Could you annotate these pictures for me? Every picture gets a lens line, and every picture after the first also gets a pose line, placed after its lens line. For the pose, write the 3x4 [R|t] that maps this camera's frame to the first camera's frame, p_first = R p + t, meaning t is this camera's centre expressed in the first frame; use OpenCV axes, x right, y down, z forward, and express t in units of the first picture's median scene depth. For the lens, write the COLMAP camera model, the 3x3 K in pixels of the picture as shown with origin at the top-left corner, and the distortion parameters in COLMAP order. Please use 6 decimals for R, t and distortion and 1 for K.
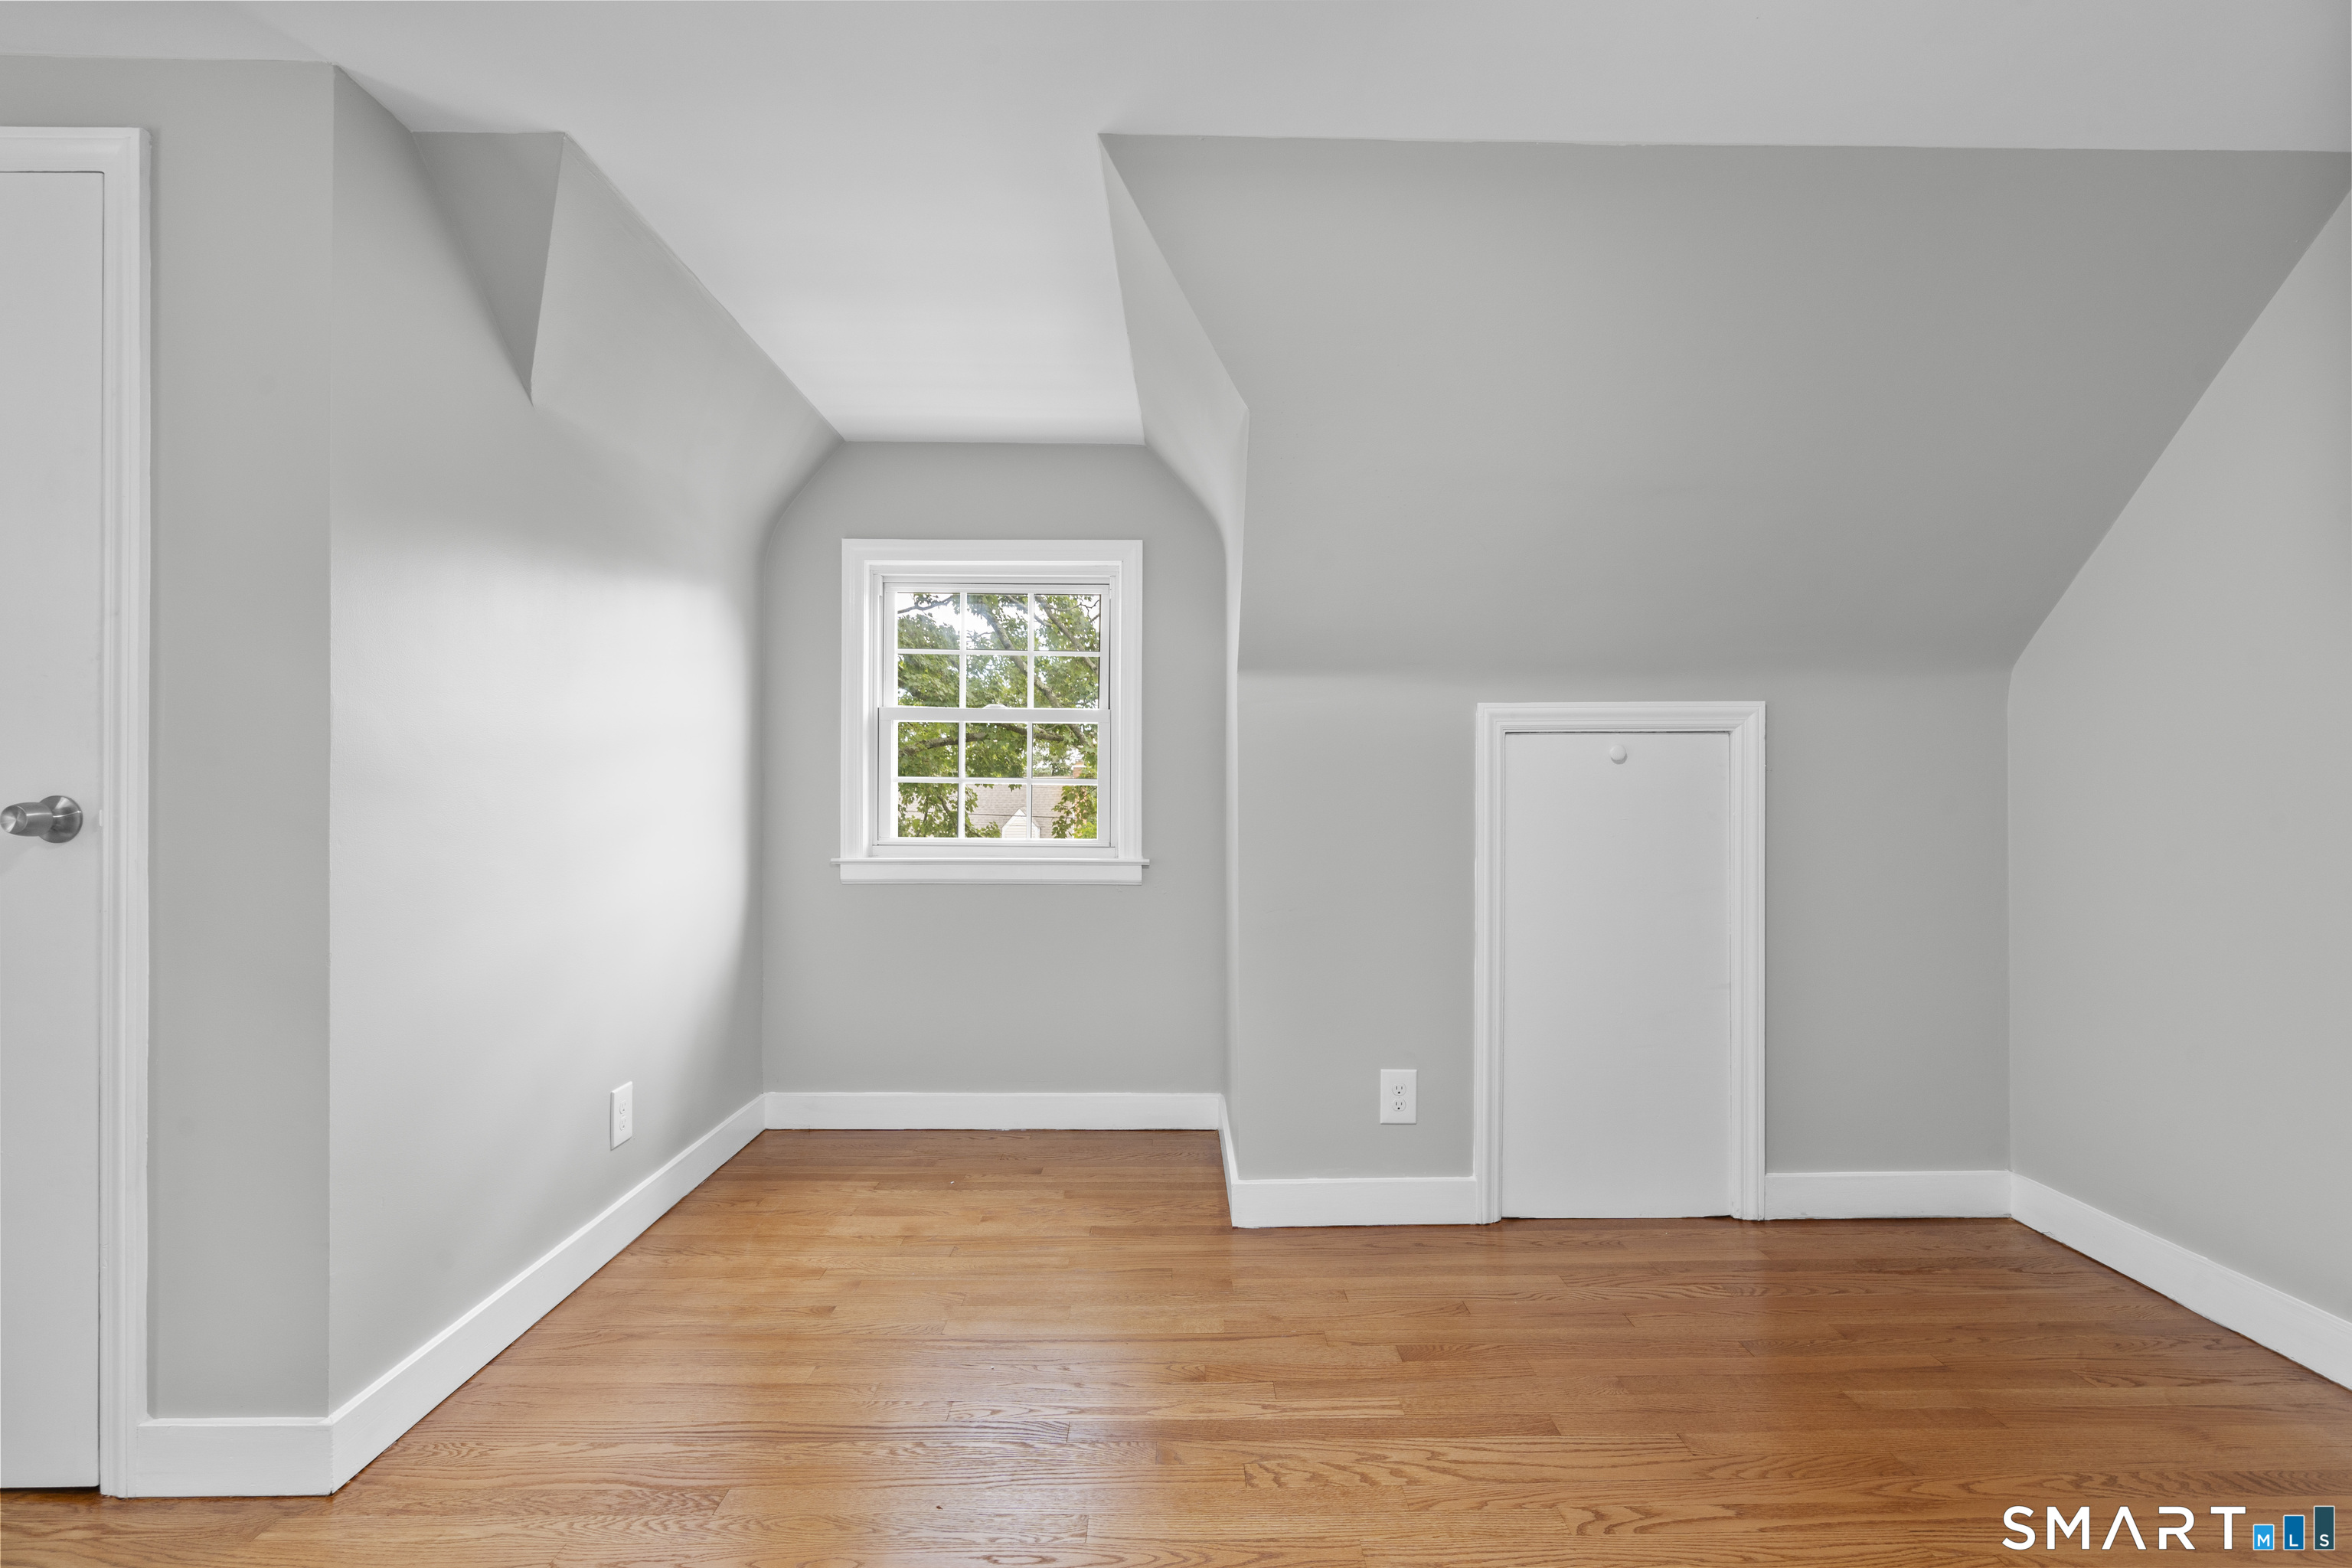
lens RADIAL K [[1054.2, 0, 1183.0], [0, 1054.2, 797.3], [0, 0, 1]] dist [-0.010585, 0.005767]
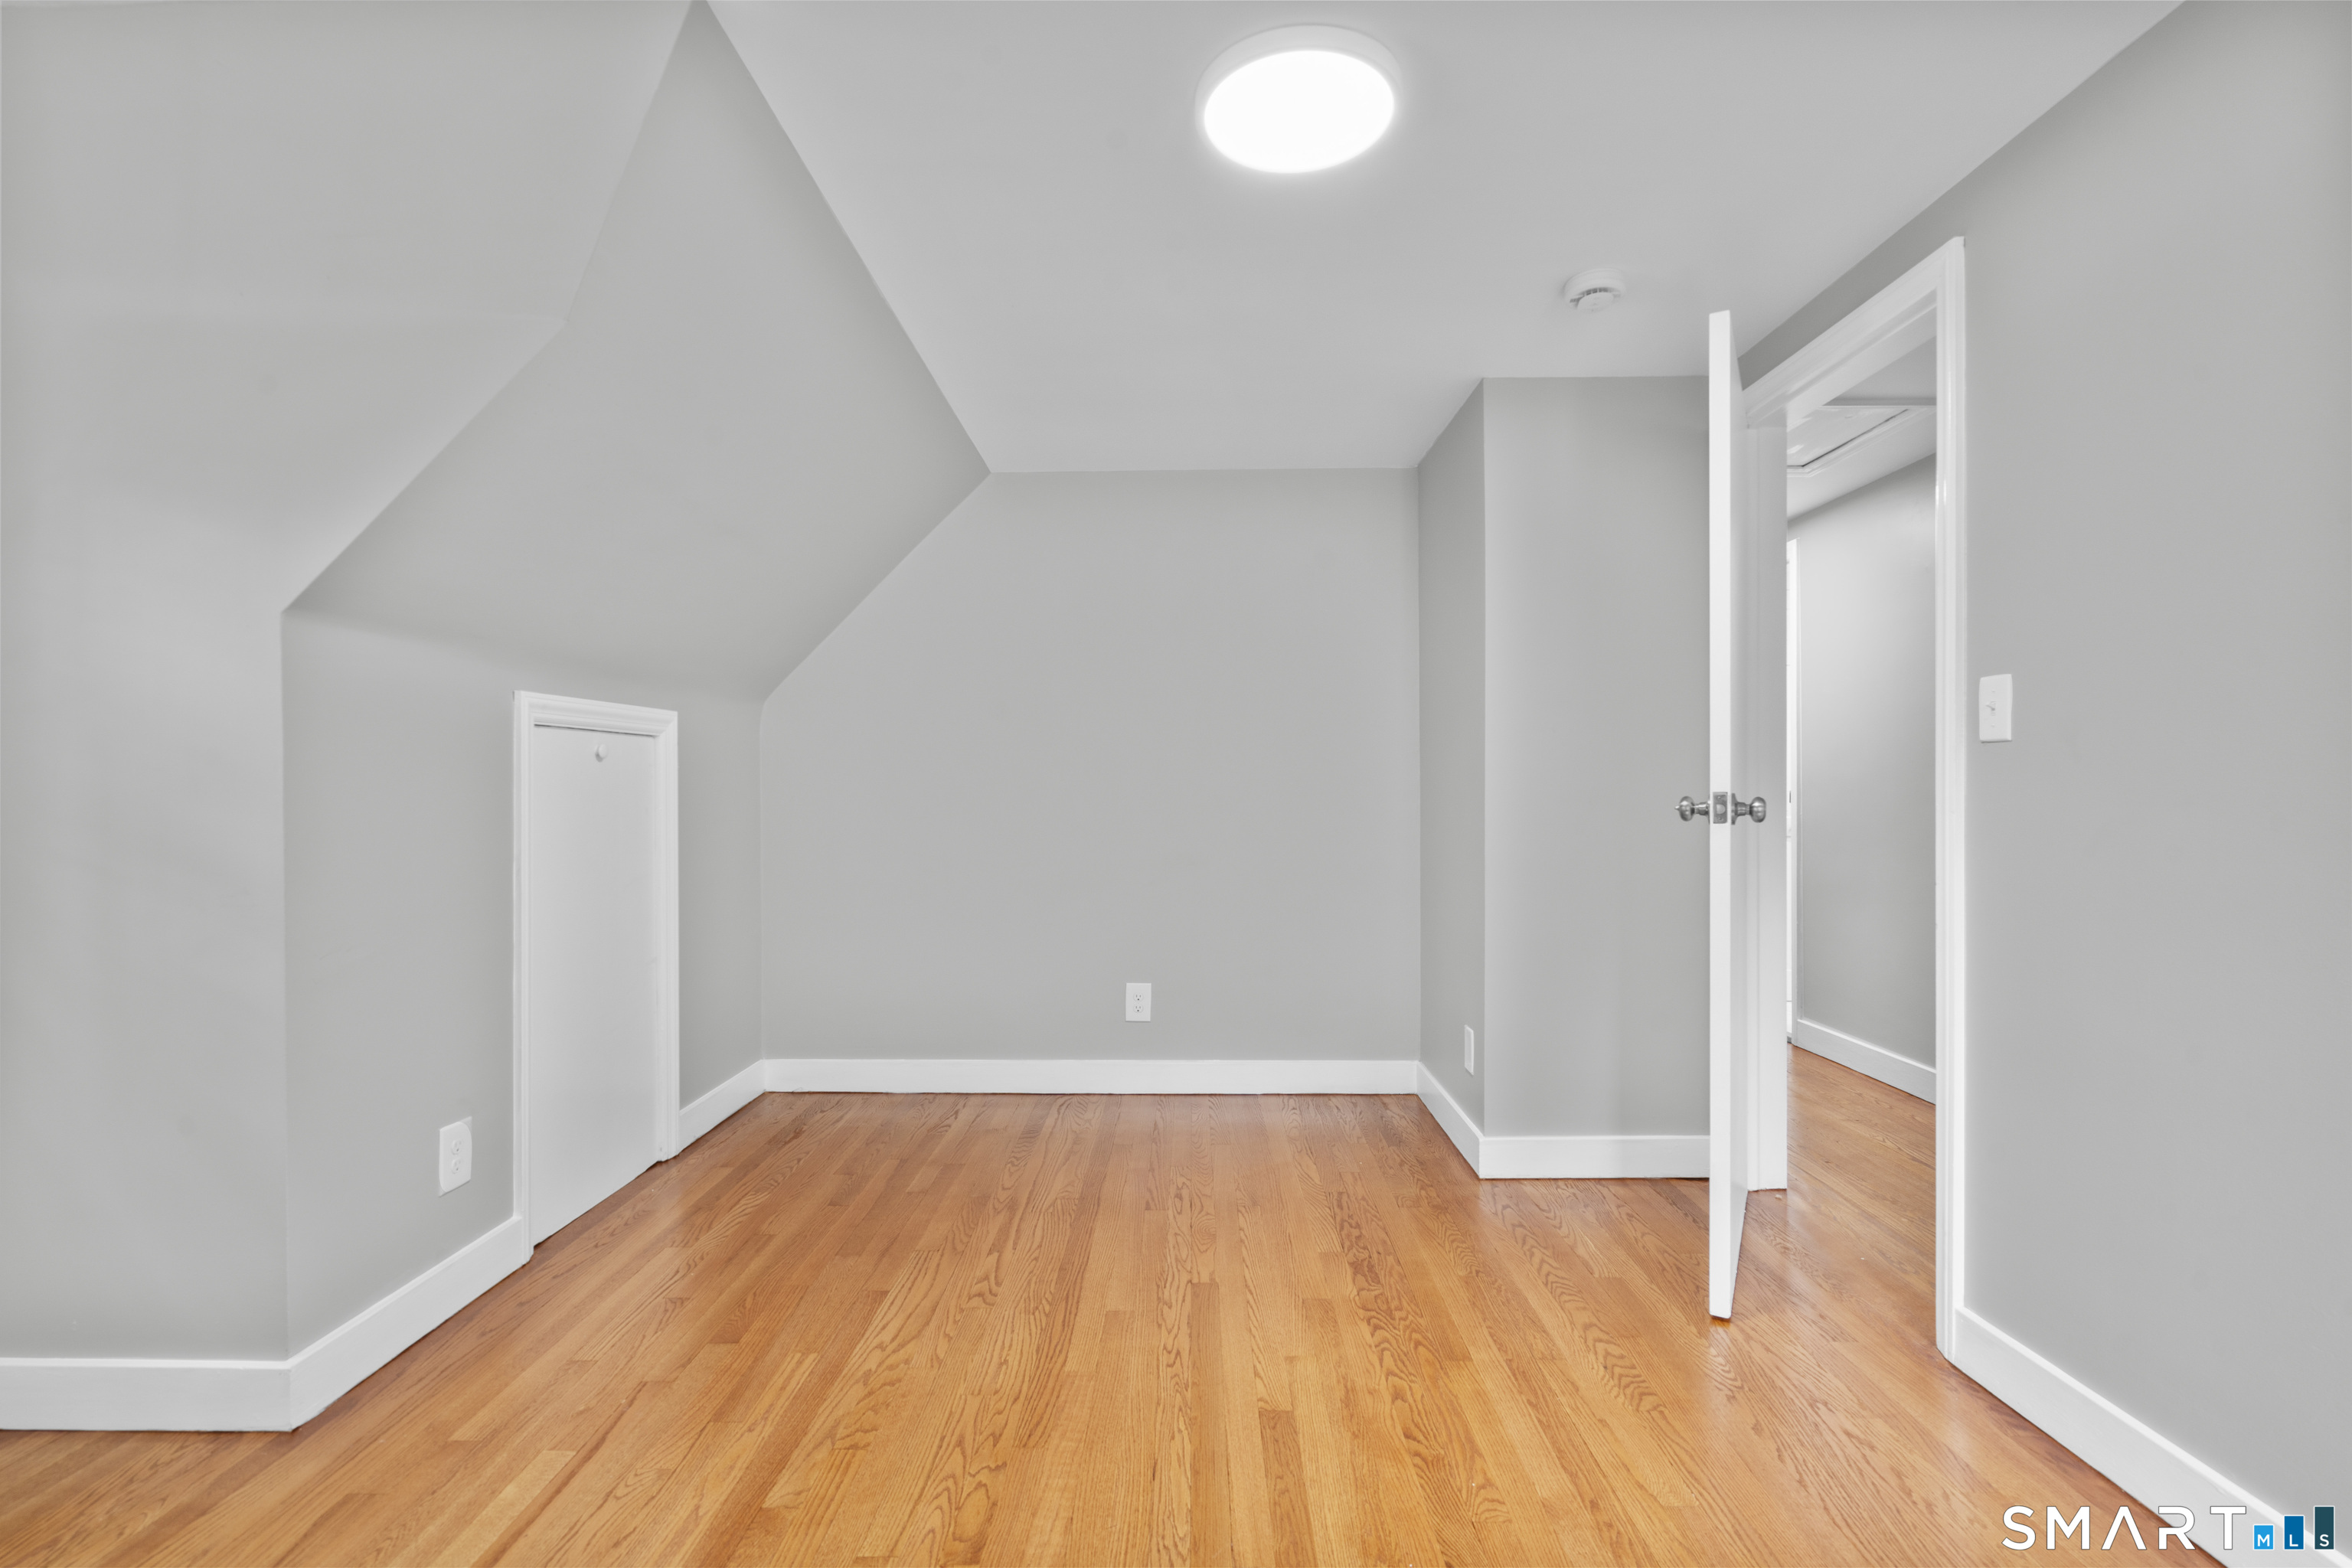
lens RADIAL K [[1054.2, 0, 1183.0], [0, 1054.2, 797.3], [0, 0, 1]] dist [-0.010585, 0.005767]
pose [[0.020759, -0.005545, 0.999769, -0.687061], [0.003802, 0.999978, 0.005468, -0.000063], [-0.999777, 0.003688, 0.020780, 0.462511]]
